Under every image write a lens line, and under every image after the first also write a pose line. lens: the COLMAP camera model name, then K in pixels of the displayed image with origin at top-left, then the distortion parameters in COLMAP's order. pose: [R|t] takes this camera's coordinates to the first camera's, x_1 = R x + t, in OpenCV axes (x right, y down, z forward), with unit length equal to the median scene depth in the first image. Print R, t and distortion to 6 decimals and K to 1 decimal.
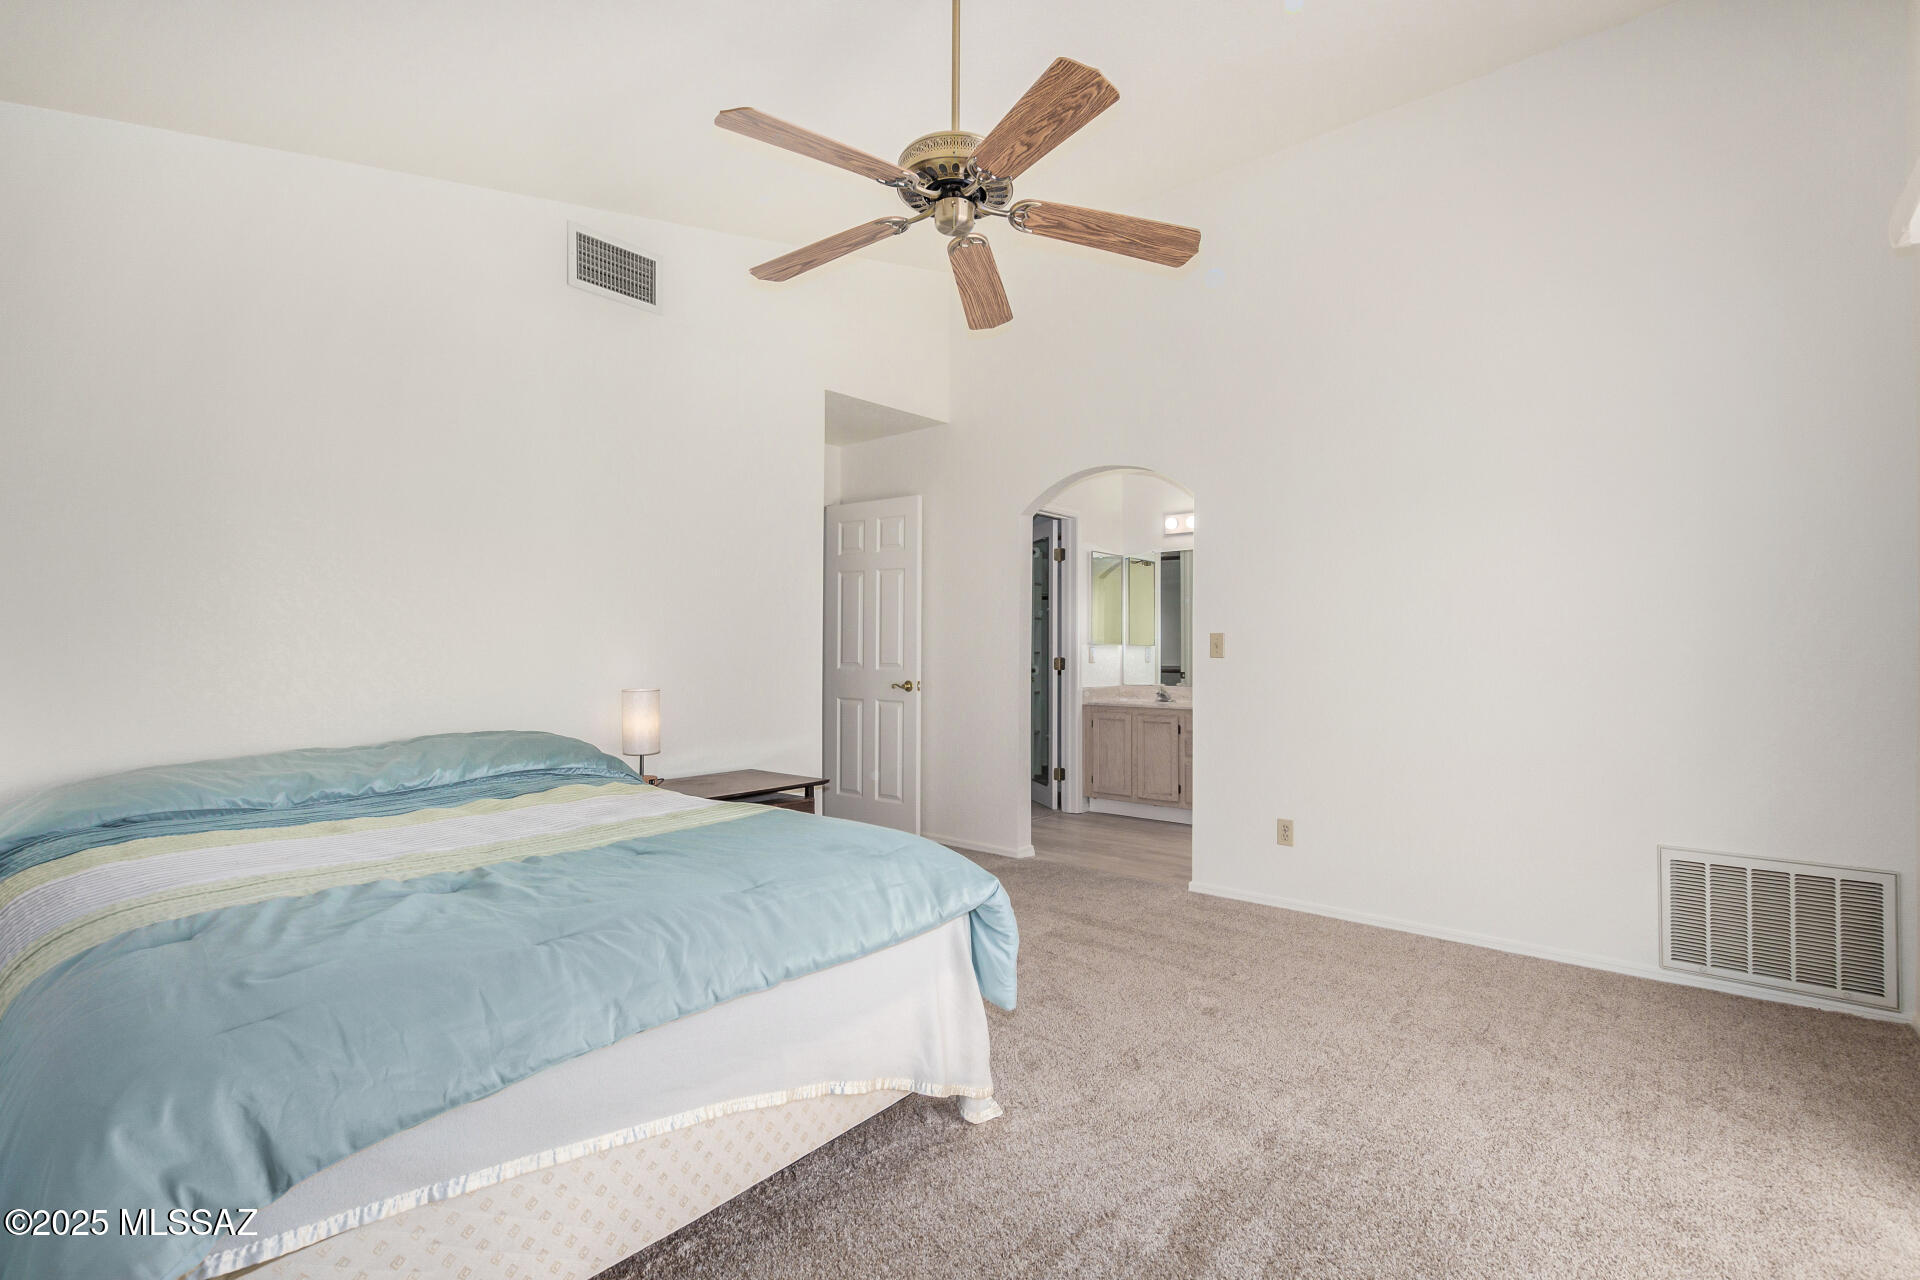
lens RADIAL K [[874.8, 0, 960.0], [0, 874.8, 640.0], [0, 0, 1]] dist [0.004797, -0.001316]
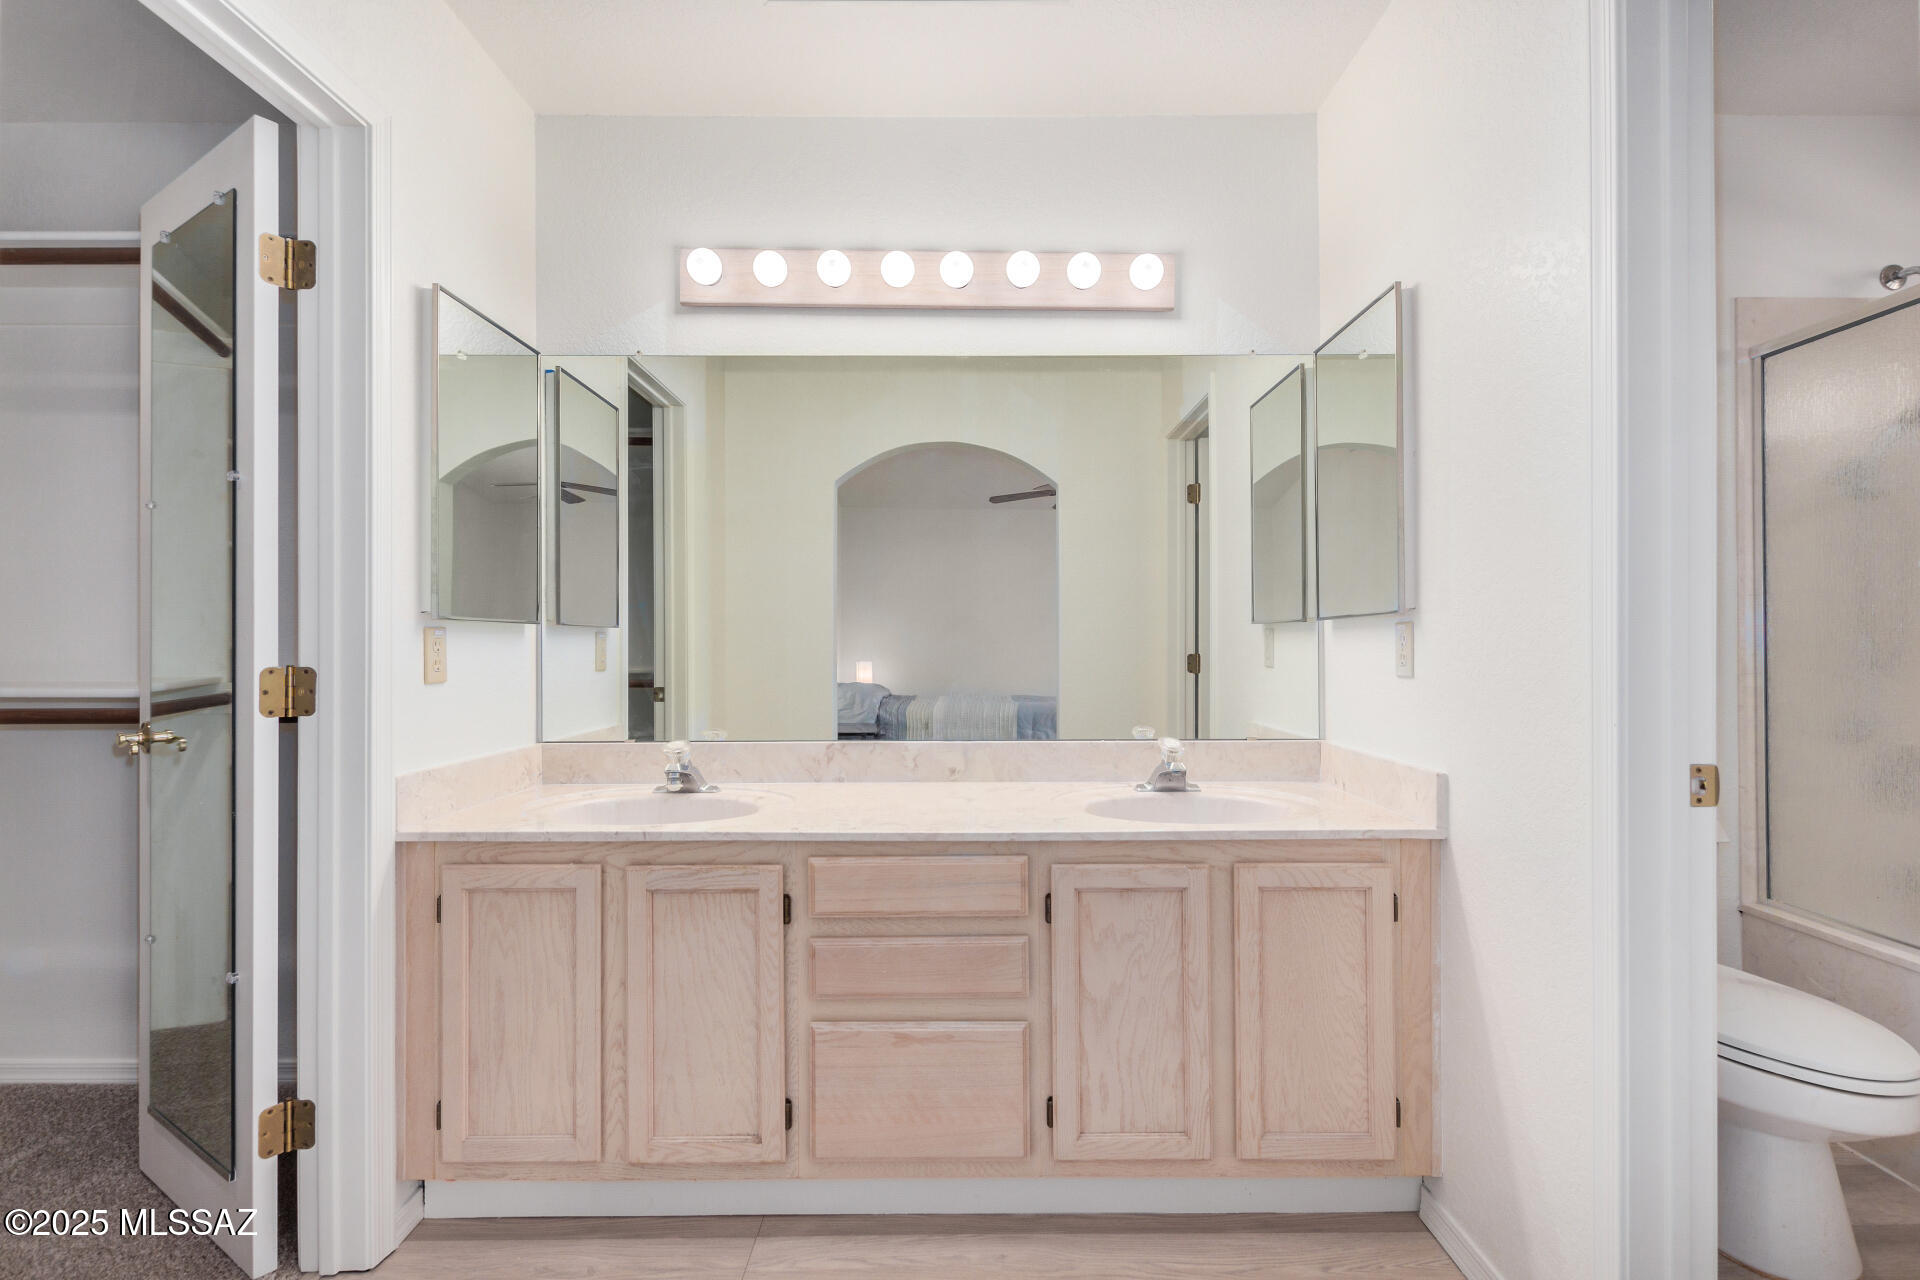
lens RADIAL K [[874.8, 0, 960.0], [0, 874.8, 640.0], [0, 0, 1]] dist [0.004797, -0.001316]
pose [[0.763364, -0.001332, 0.645967, 0.098812], [-0.002590, 0.999984, 0.005122, 0.010565], [-0.645963, -0.005583, 0.763348, 0.684775]]
